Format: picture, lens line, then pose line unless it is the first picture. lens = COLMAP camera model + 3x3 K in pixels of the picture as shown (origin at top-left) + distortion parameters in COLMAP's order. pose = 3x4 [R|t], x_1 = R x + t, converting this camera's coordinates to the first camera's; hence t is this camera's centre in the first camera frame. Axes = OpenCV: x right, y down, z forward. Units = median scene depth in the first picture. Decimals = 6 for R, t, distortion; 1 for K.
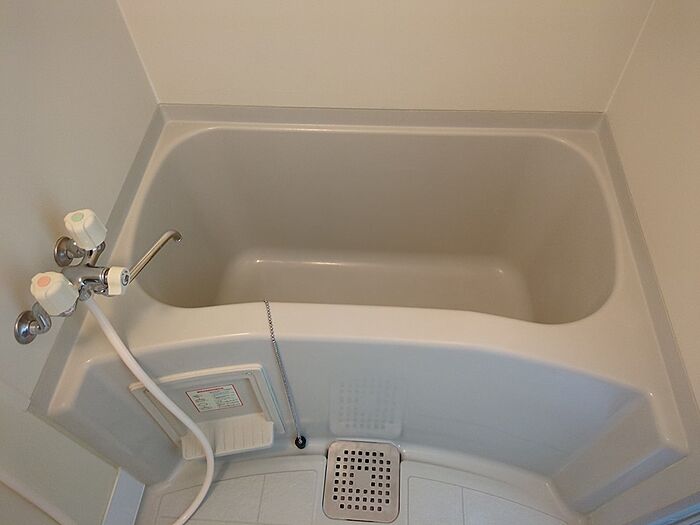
lens RADIAL K [[523.4, 0, 354.8], [0, 523.4, 260.7], [0, 0, 1]] dist [0.021568, -0.008780]
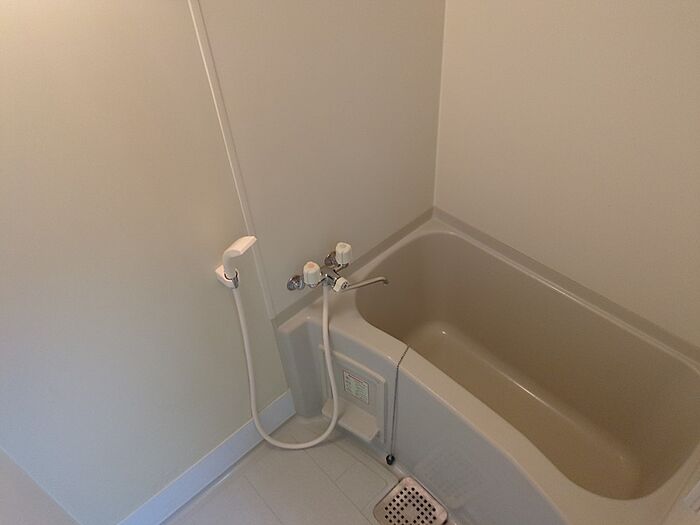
lens RADIAL K [[523.4, 0, 349.0], [0, 523.4, 261.3], [0, 0, 1]] dist [0.021568, -0.008780]
pose [[0.725763, 0.459679, -0.511823, 0.310940], [-0.533890, 0.845551, 0.002353, -0.034561], [0.433853, 0.271550, 0.859088, -0.384399]]
